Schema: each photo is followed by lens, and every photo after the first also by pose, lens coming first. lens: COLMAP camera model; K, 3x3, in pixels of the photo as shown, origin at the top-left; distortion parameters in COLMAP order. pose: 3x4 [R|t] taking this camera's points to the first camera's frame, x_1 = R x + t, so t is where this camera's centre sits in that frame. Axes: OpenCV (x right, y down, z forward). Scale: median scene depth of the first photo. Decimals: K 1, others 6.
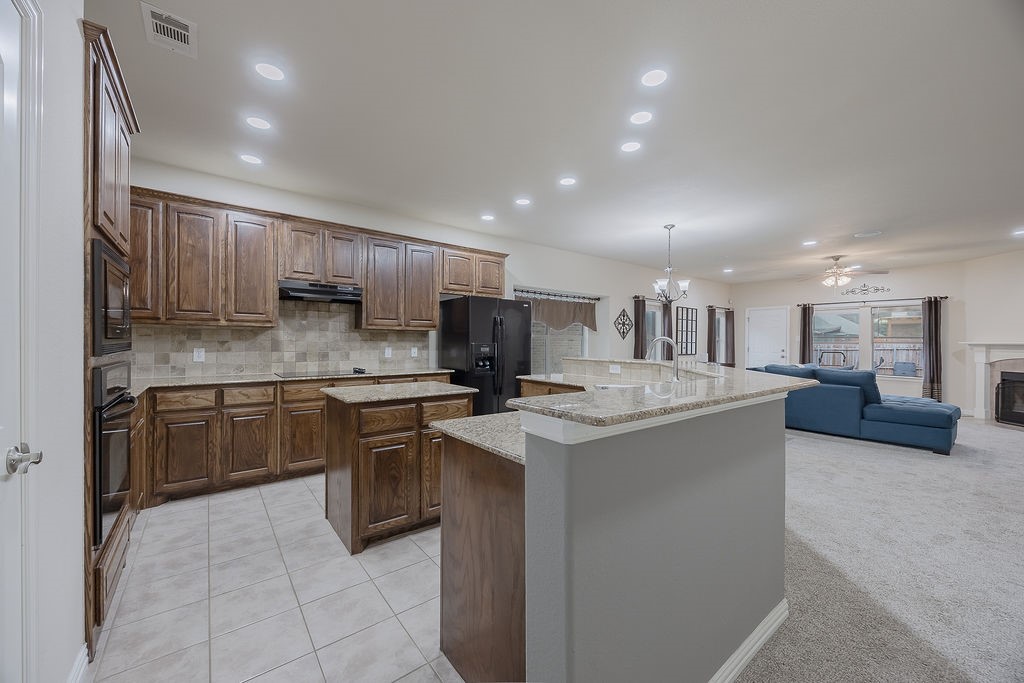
lens RADIAL K [[390.2, 0, 512.7], [0, 390.2, 342.9], [0, 0, 1]] dist [-0.001835, -0.000141]
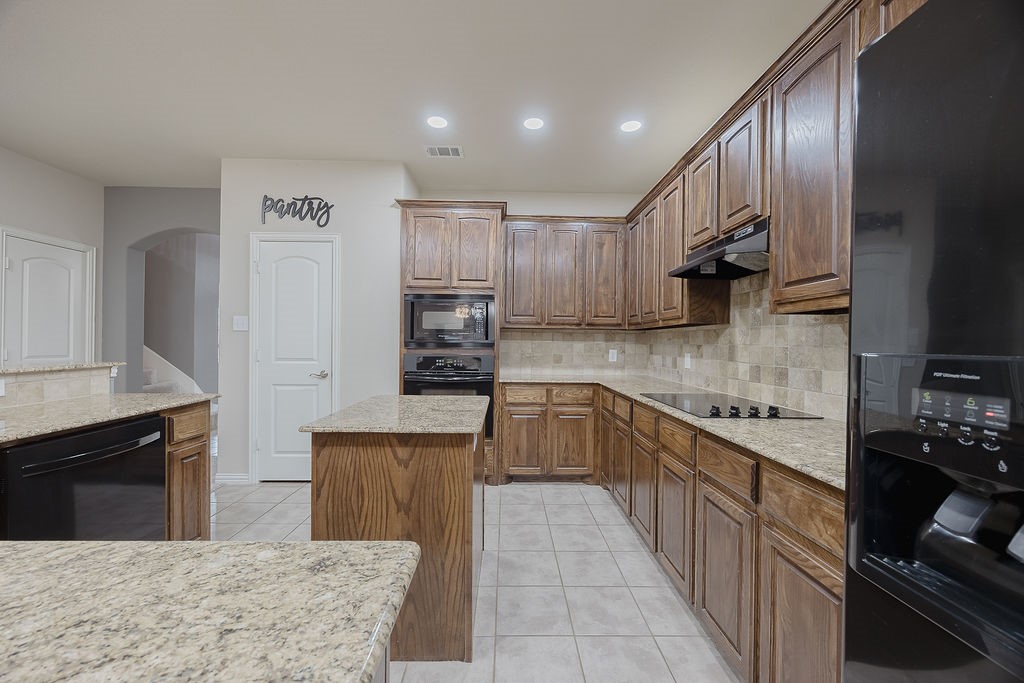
lens RADIAL K [[390.2, 0, 512.7], [0, 390.2, 342.9], [0, 0, 1]] dist [-0.001835, -0.000141]
pose [[-0.599580, -0.012351, -0.800219, 0.096851], [-0.019753, 0.999805, -0.000632, -0.000692], [0.800071, 0.015428, -0.599707, 0.886360]]
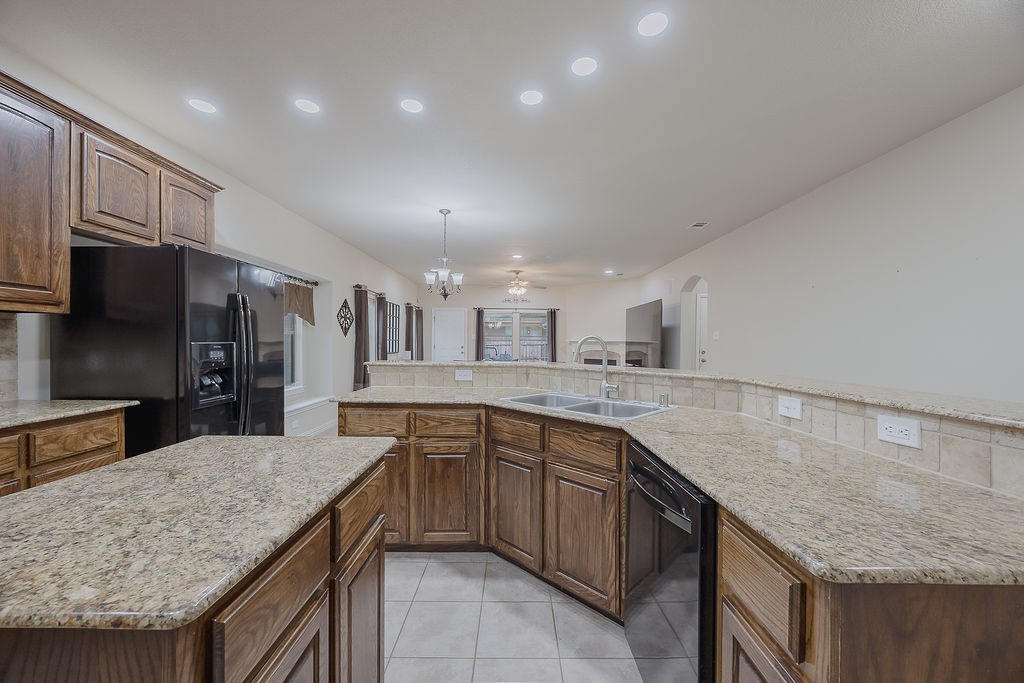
lens RADIAL K [[390.9, 0, 514.4], [0, 390.9, 342.5], [0, 0, 1]] dist [-0.001039, -0.000109]
pose [[0.616356, -0.004738, 0.787453, -0.219703], [-0.000324, 0.999980, 0.006271, -0.002415], [-0.787467, -0.004120, 0.616343, 0.330775]]
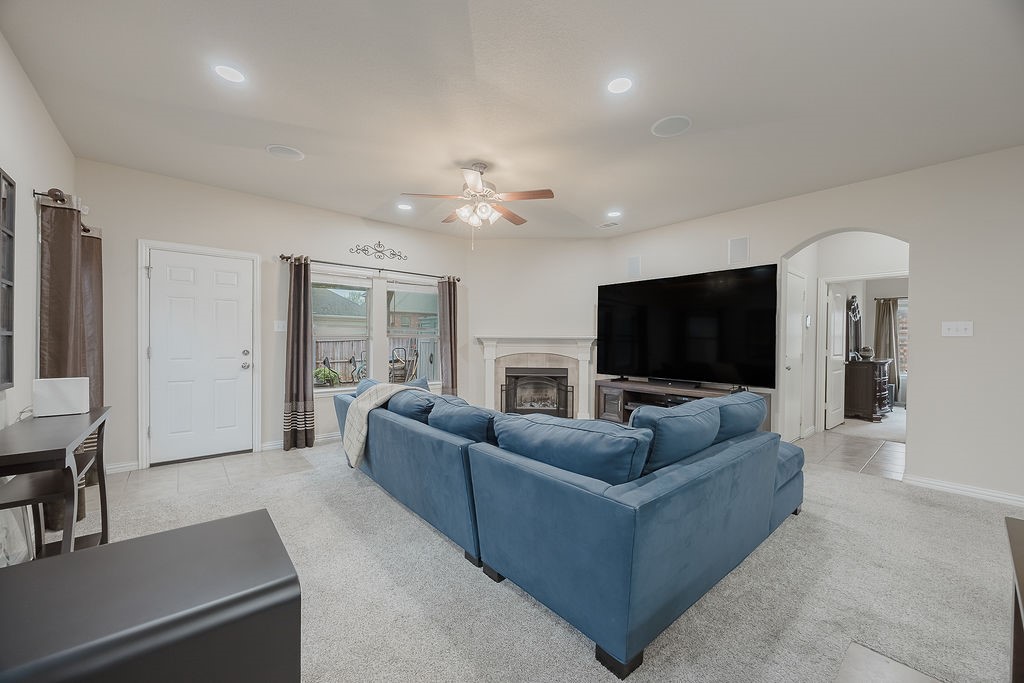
lens RADIAL K [[390.9, 0, 514.4], [0, 390.9, 342.5], [0, 0, 1]] dist [-0.001039, -0.000109]
pose [[-0.046143, -0.015419, 0.998816, 0.441776], [-0.004303, 0.999875, 0.015237, 0.000337], [-0.998926, -0.003595, -0.046203, 1.362633]]
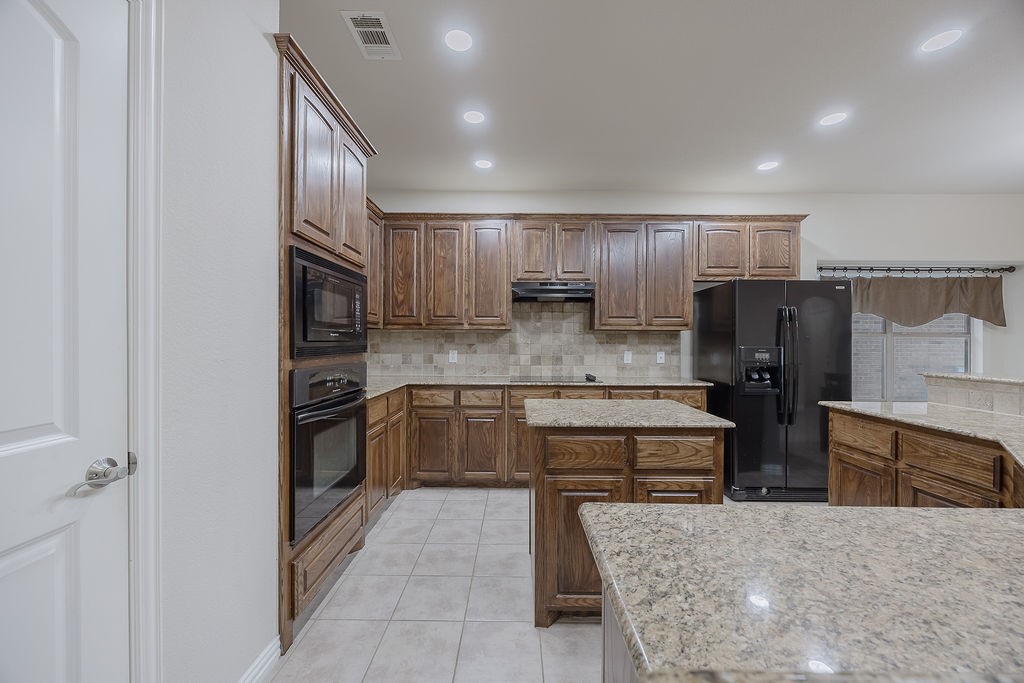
lens RADIAL K [[387.5, 0, 513.8], [0, 387.5, 343.6], [0, 0, 1]] dist [-0.002502, -0.000035]
pose [[0.781608, -0.000683, -0.623770, 0.010929], [-0.002677, 0.999987, -0.004449, -0.000881], [0.623765, 0.005147, 0.781595, 0.181203]]
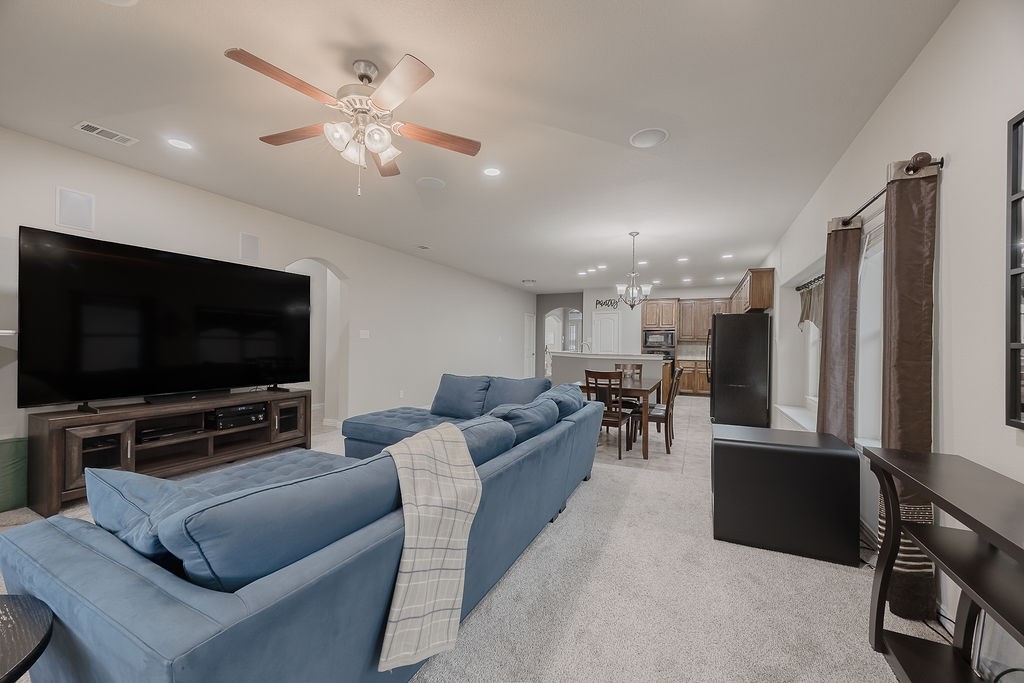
lens RADIAL K [[389.0, 0, 511.7], [0, 389.0, 343.1], [0, 0, 1]] dist [-0.002747, -0.000177]
pose [[-0.896532, -0.018570, -0.442589, 1.200396], [-0.020246, 0.999795, -0.000938, 0.002427], [0.442516, 0.008119, -0.896724, 1.865588]]
